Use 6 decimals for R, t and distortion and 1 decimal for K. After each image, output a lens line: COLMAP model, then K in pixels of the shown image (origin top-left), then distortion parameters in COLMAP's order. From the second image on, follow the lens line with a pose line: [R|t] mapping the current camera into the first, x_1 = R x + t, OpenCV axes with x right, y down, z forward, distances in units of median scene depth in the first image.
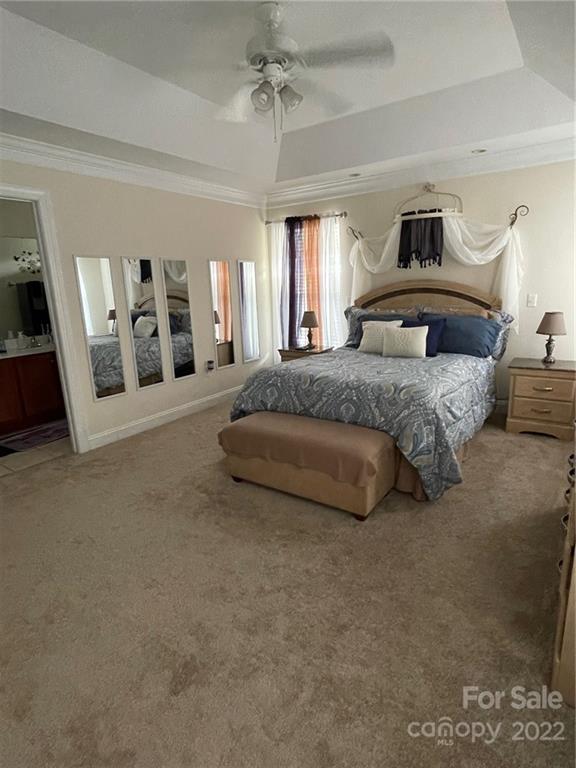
lens RADIAL K [[414.2, 0, 288.3], [0, 414.2, 384.4], [0, 0, 1]] dist [0.004006, -0.000567]
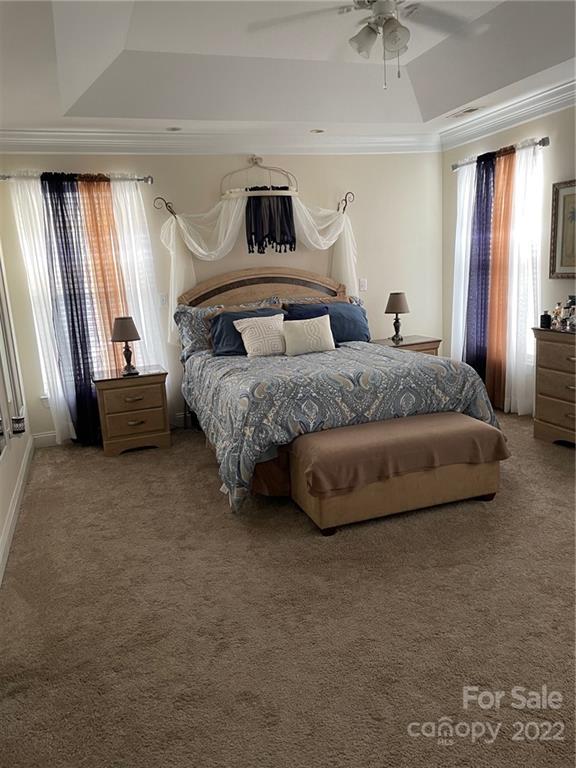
lens RADIAL K [[583.2, 0, 285.9], [0, 583.2, 383.8], [0, 0, 1]] dist [0.051655, -0.005329]
pose [[0.591396, -0.162910, 0.789754, -0.669110], [0.232535, 0.972229, 0.026421, -0.045104], [-0.772126, 0.168020, 0.612854, 0.290646]]
